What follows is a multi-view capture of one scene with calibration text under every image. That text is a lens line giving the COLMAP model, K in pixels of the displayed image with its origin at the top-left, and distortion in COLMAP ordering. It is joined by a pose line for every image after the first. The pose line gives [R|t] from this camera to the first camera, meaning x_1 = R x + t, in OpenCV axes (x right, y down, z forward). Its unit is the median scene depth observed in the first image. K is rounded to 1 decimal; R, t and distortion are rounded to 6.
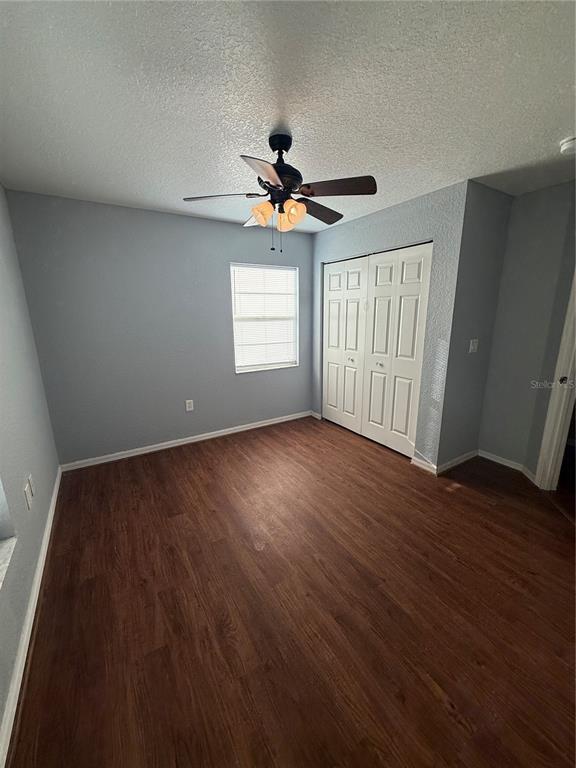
lens RADIAL K [[306.0, 0, 289.1], [0, 306.0, 381.5], [0, 0, 1]] dist [-0.001076, 0.000671]
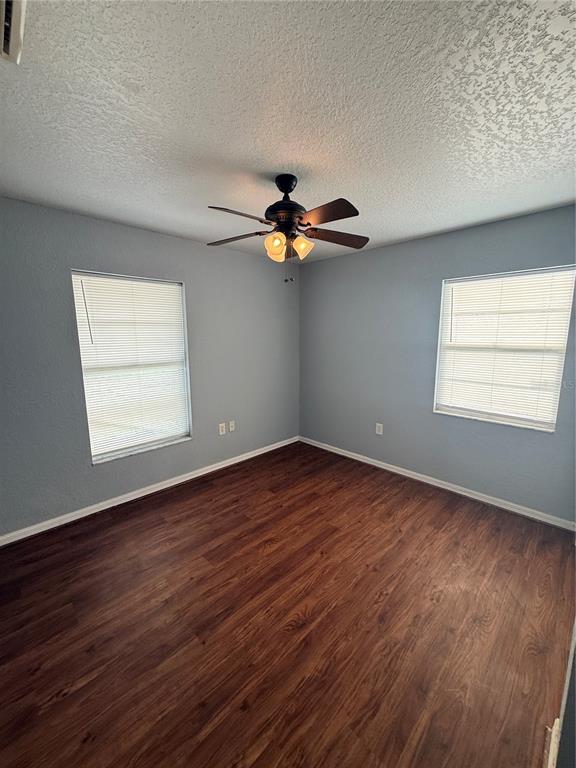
lens RADIAL K [[306.0, 0, 289.1], [0, 306.0, 381.5], [0, 0, 1]] dist [-0.001076, 0.000671]
pose [[0.226338, 0.156683, -0.961364, 0.726042], [-0.224385, 0.968820, 0.105070, -0.148349], [0.947851, 0.191934, 0.254438, 0.576615]]
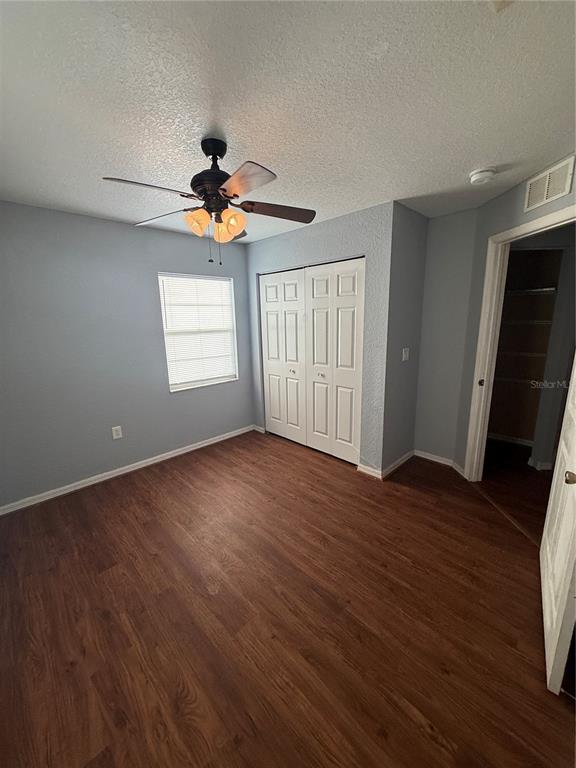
lens RADIAL K [[306.0, 0, 289.1], [0, 306.0, 381.5], [0, 0, 1]] dist [-0.001076, 0.000671]
pose [[0.975812, -0.055947, 0.211329, -0.027629], [0.061107, 0.997970, -0.017960, -0.028891], [-0.209896, 0.030439, 0.977250, 0.045257]]
